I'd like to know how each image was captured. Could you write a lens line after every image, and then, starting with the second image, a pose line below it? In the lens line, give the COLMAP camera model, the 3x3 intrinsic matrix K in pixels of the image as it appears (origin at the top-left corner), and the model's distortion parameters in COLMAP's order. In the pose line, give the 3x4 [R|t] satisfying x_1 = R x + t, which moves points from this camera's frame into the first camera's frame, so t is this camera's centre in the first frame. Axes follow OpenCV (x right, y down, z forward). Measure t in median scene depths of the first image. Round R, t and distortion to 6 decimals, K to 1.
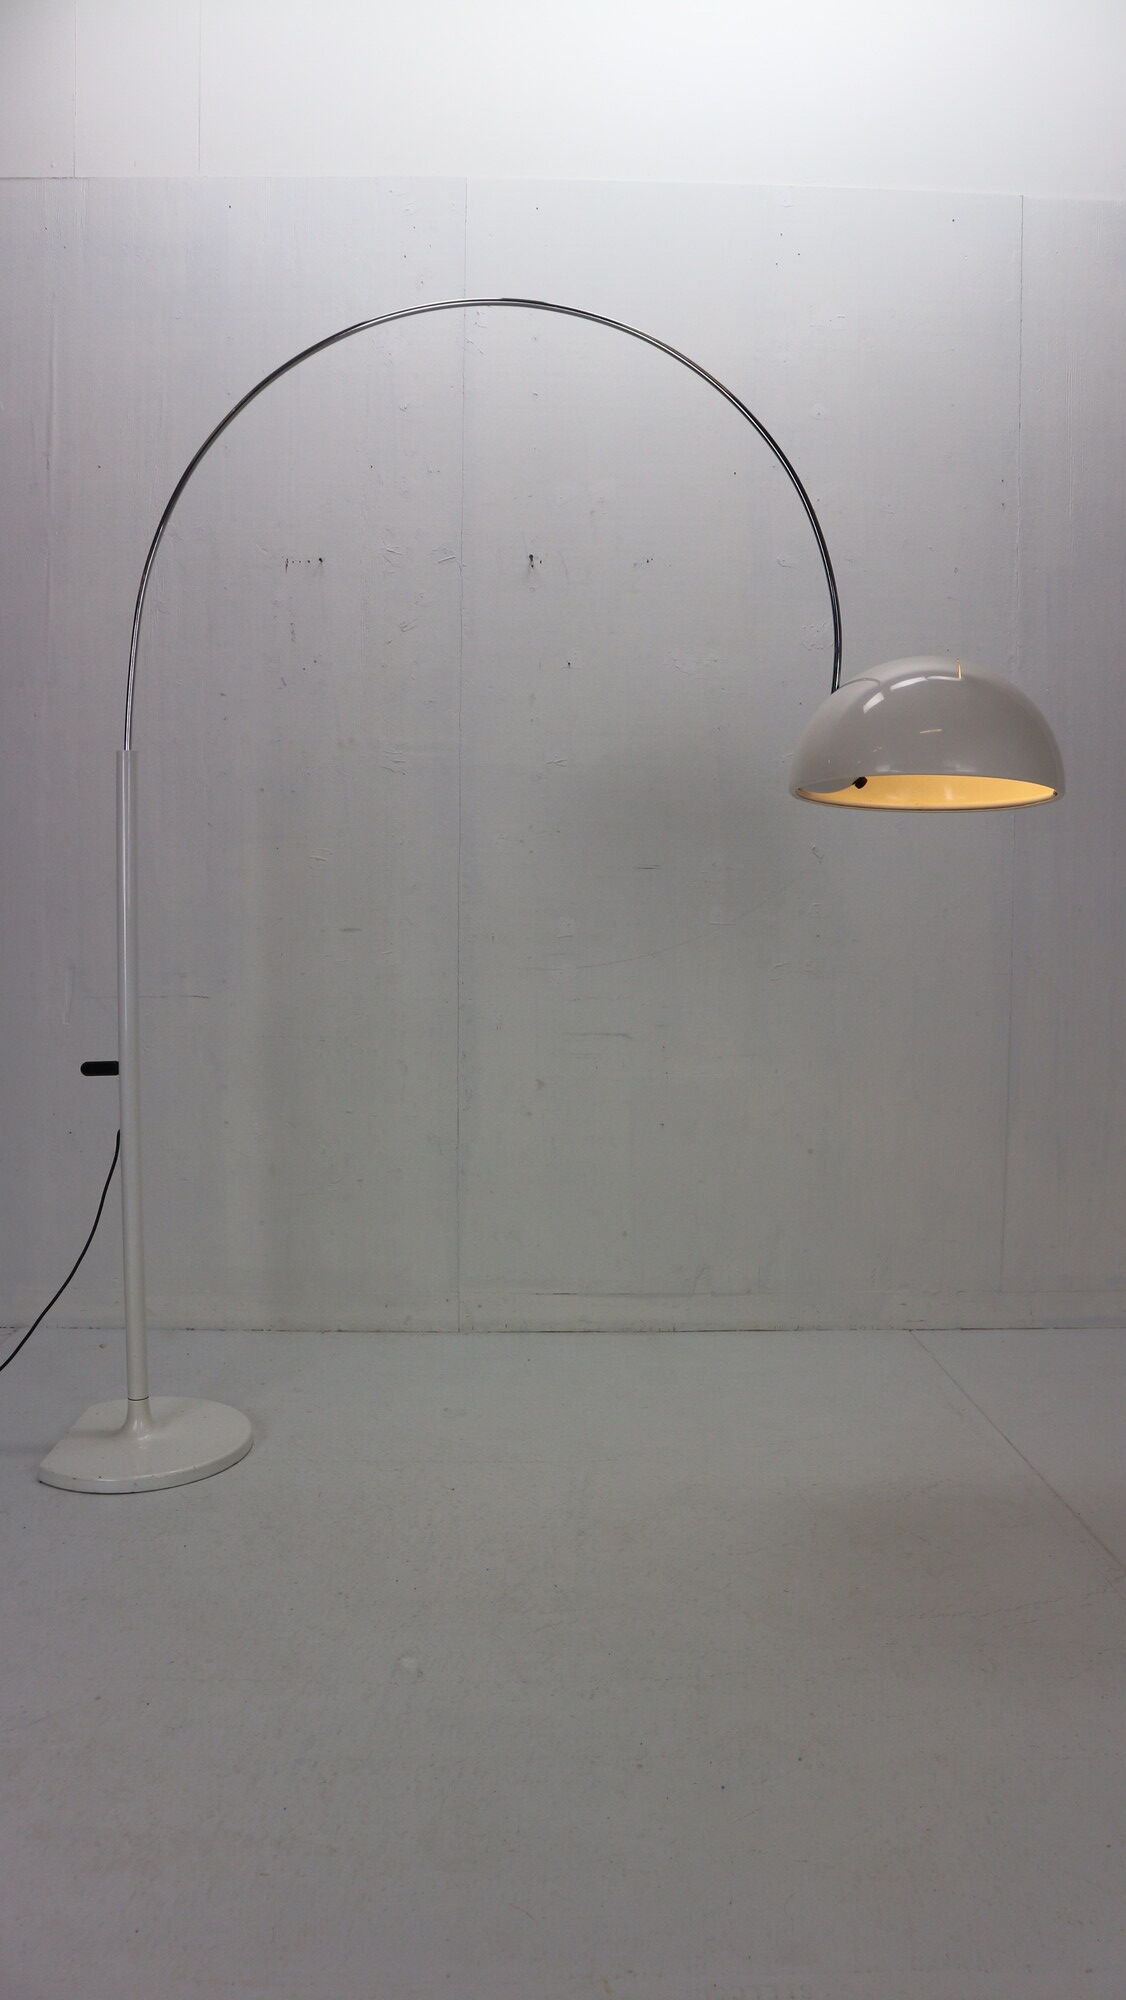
lens RADIAL K [[1407.6, 0, 561.4], [0, 1407.6, 994.5], [0, 0, 1]] dist [-0.122963, 0.091407]
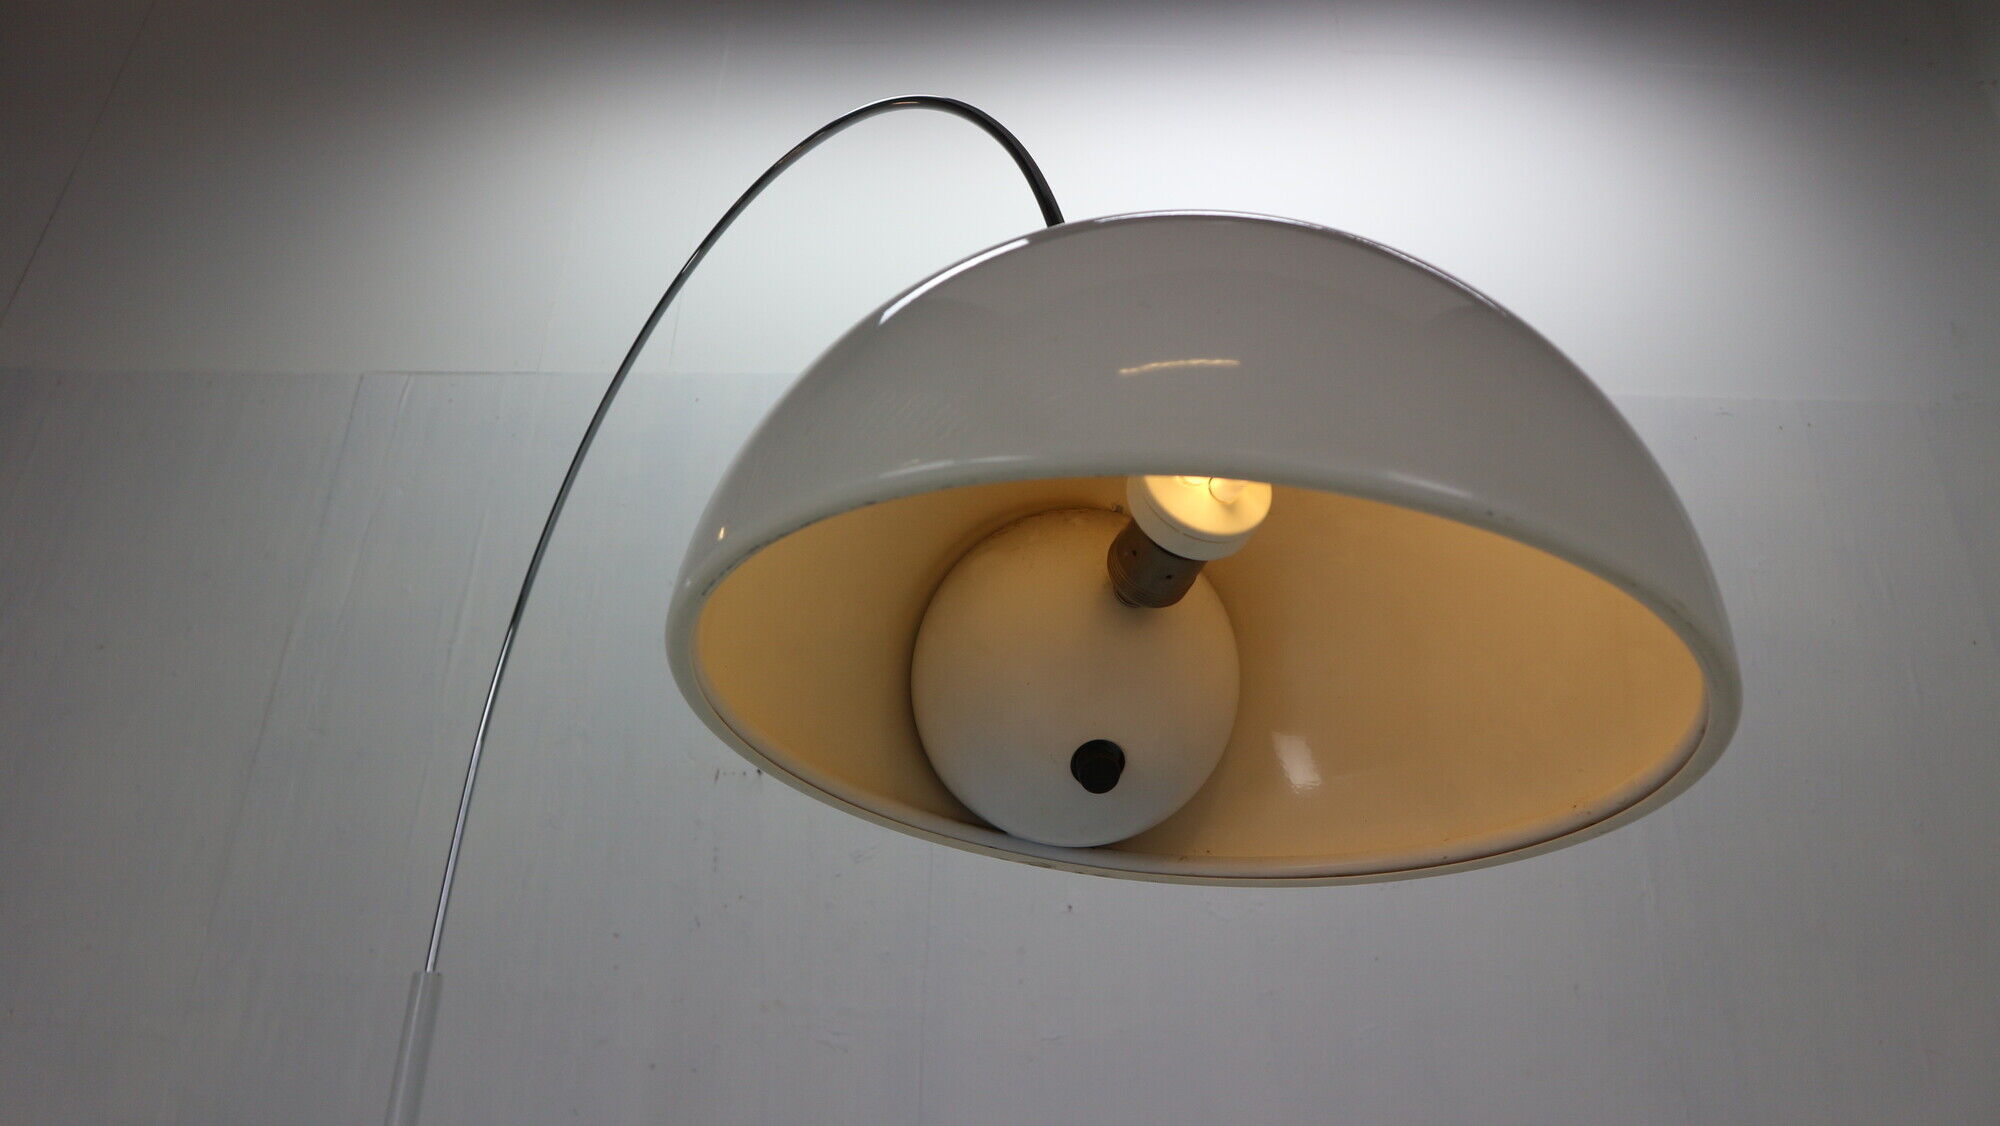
lens RADIAL K [[1407.6, 0, 1000.0], [0, 1407.6, 563.0], [0, 0, 1]] dist [-0.122963, 0.091407]
pose [[0.999449, 0.004372, -0.032901, -0.008451], [-0.020585, 0.859242, -0.511156, -0.006598], [0.026036, 0.511551, 0.858858, 0.246338]]
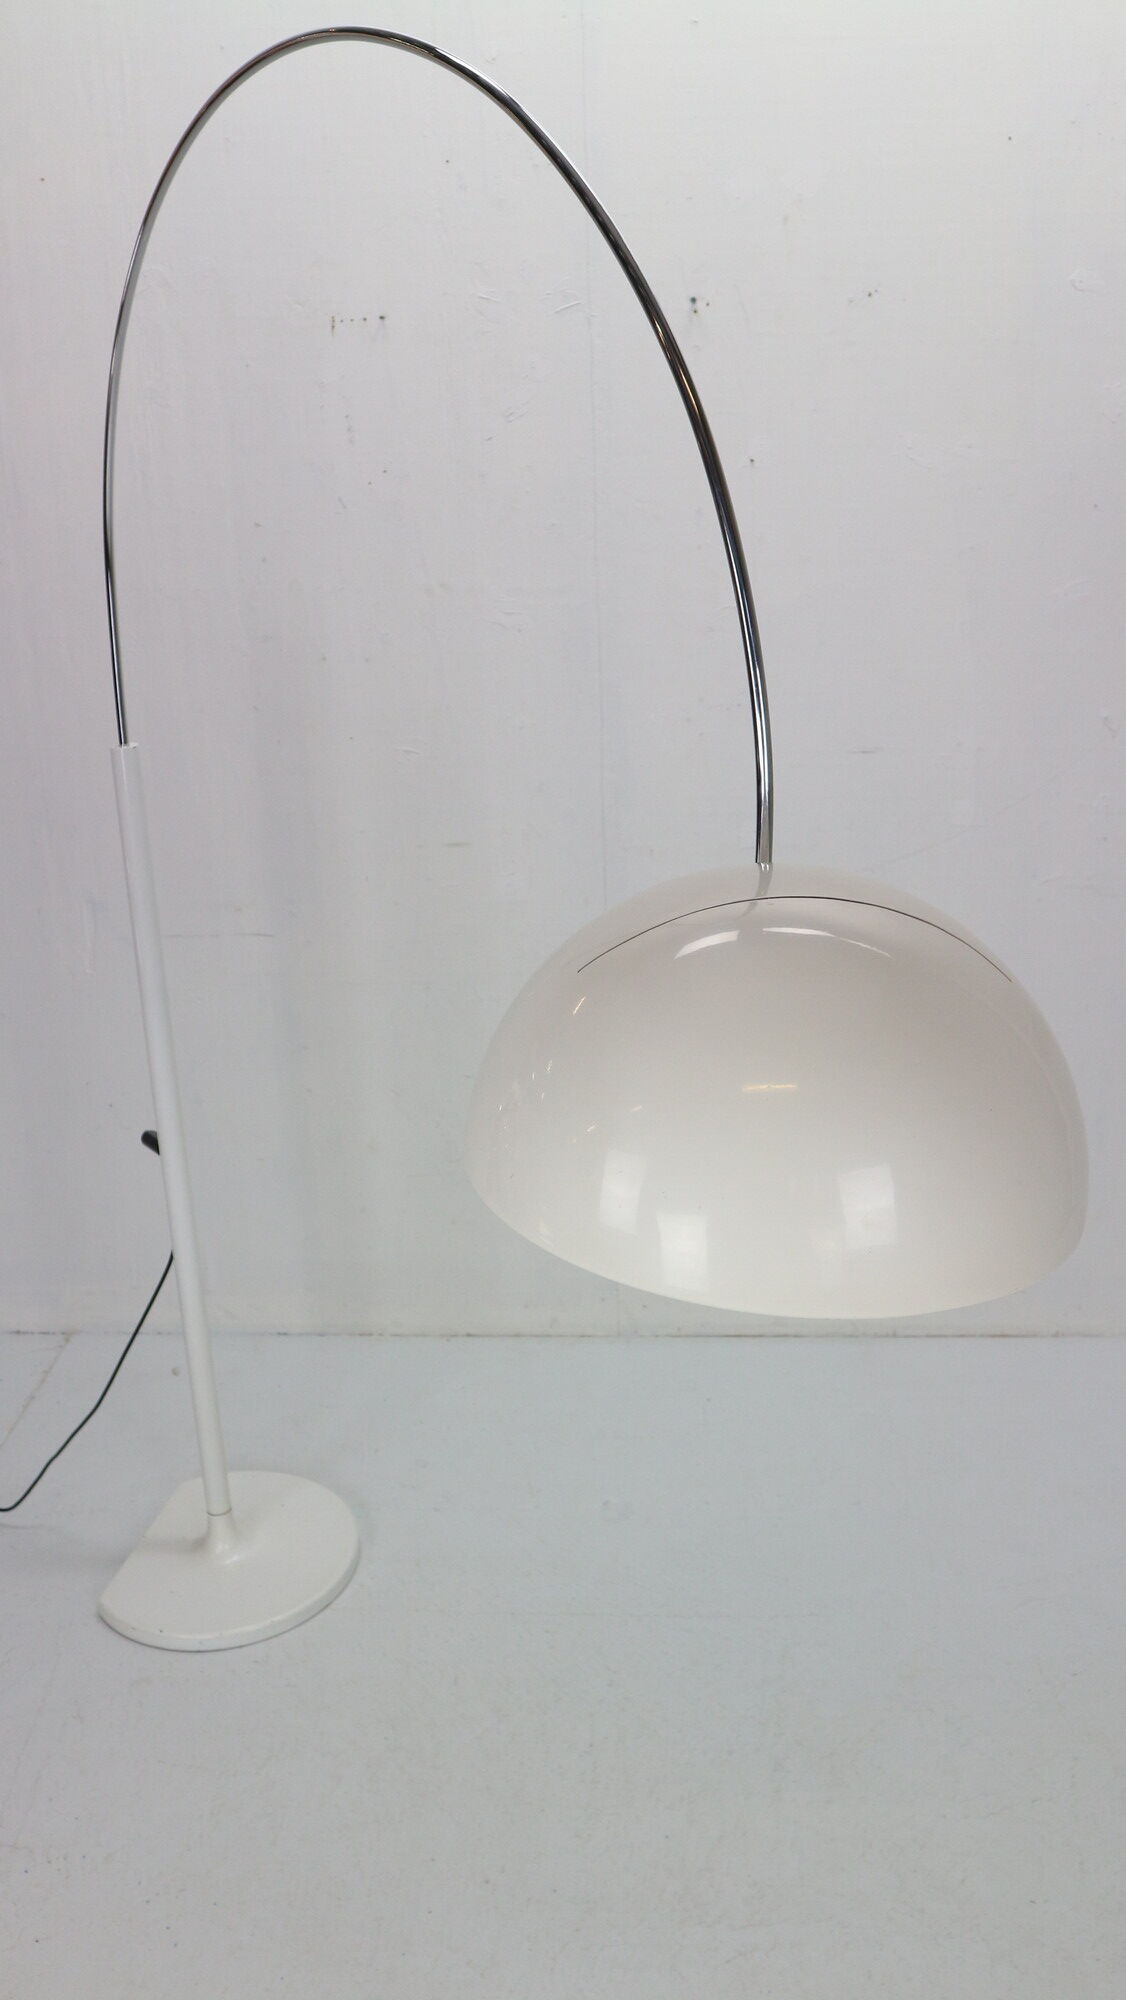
lens RADIAL K [[1823.2, 0, 558.7], [0, 1823.2, 992.5], [0, 0, 1]] dist [-0.063103, 0.131804]
pose [[0.994814, -0.009983, -0.101220, -0.001286], [0.037745, 0.960345, 0.276247, -0.236591], [0.094449, -0.278635, 0.955742, 0.070071]]
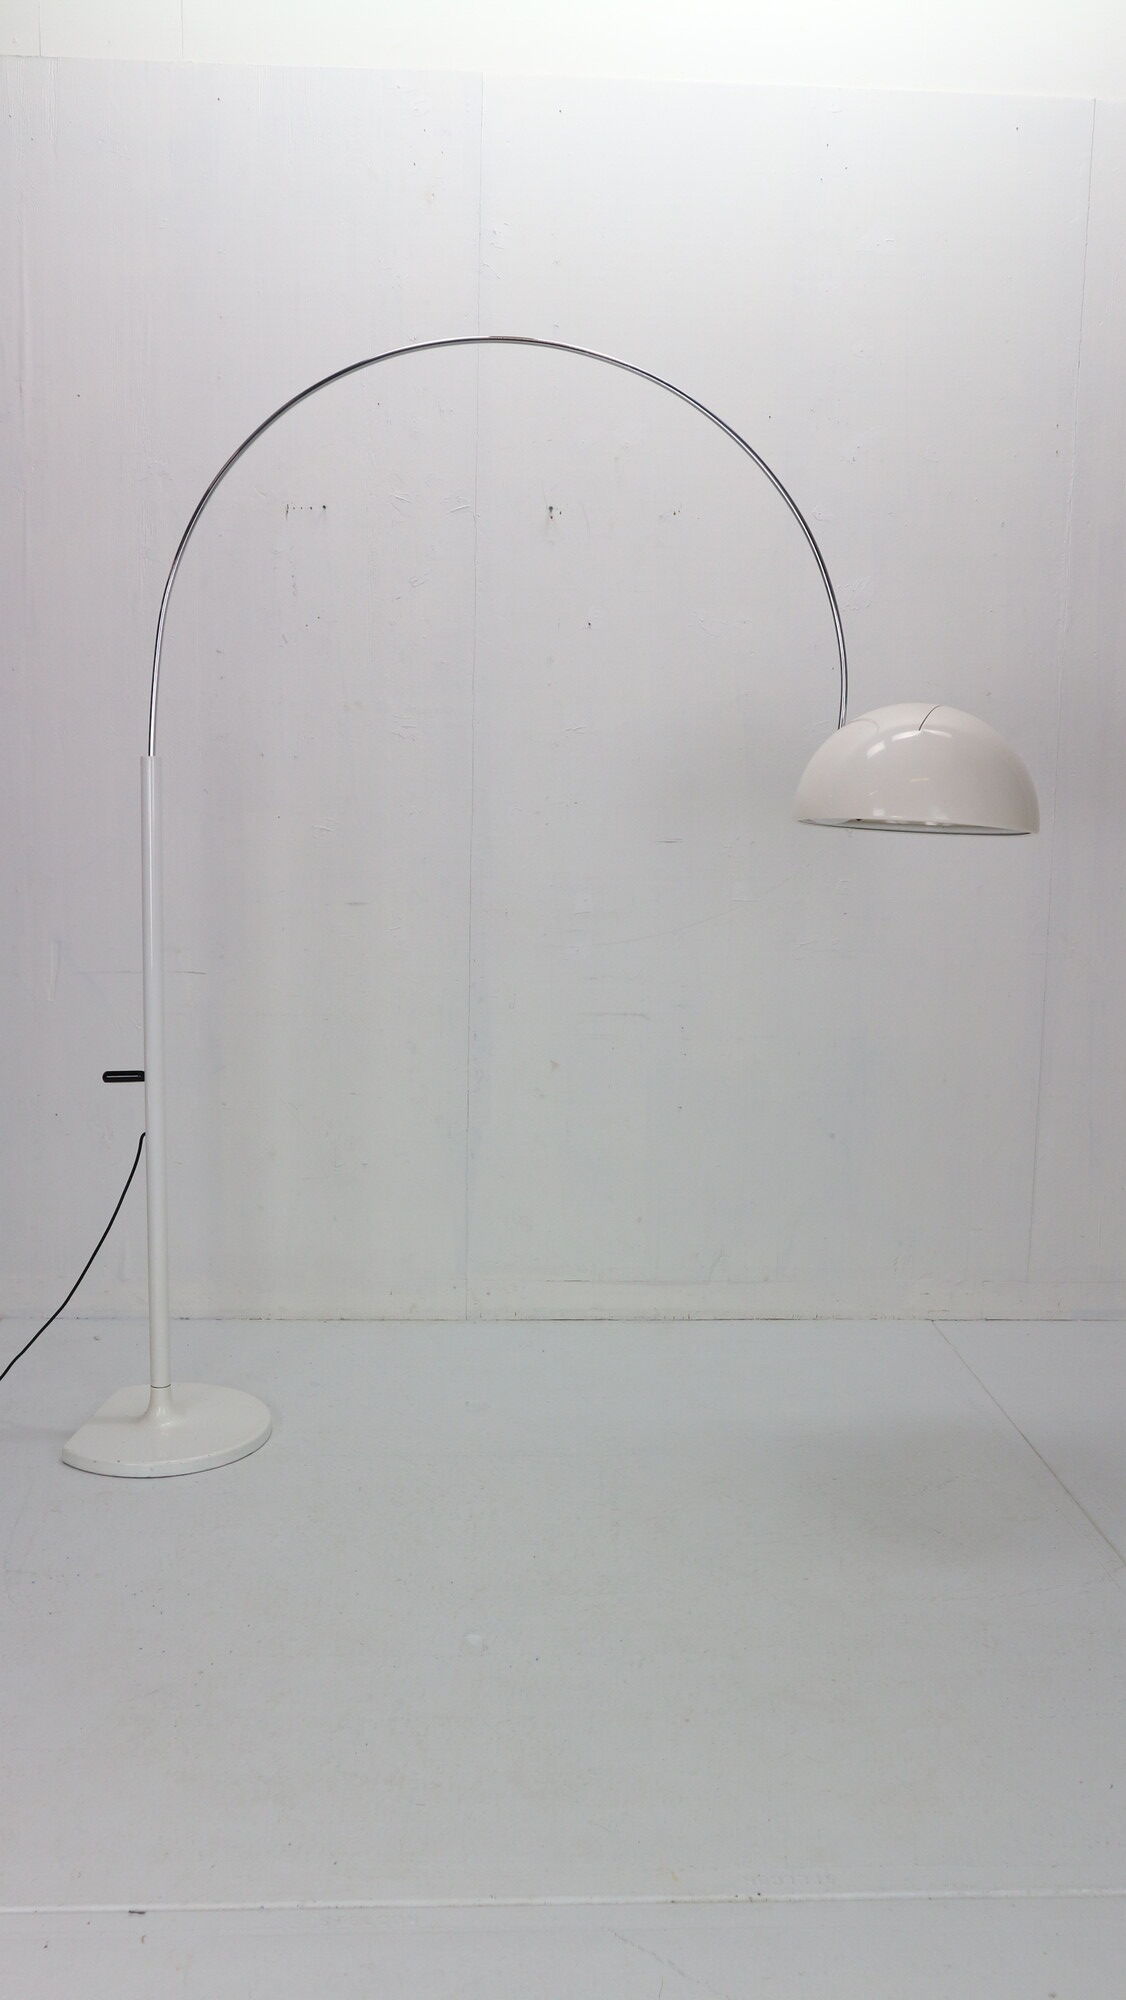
lens RADIAL K [[1823.2, 0, 558.7], [0, 1823.2, 992.5], [0, 0, 1]] dist [-0.063103, 0.131804]
pose [[0.999488, 0.006870, 0.031258, -0.051981], [-0.009370, 0.996707, 0.080549, -0.088007], [-0.030602, -0.080800, 0.996260, -0.241238]]
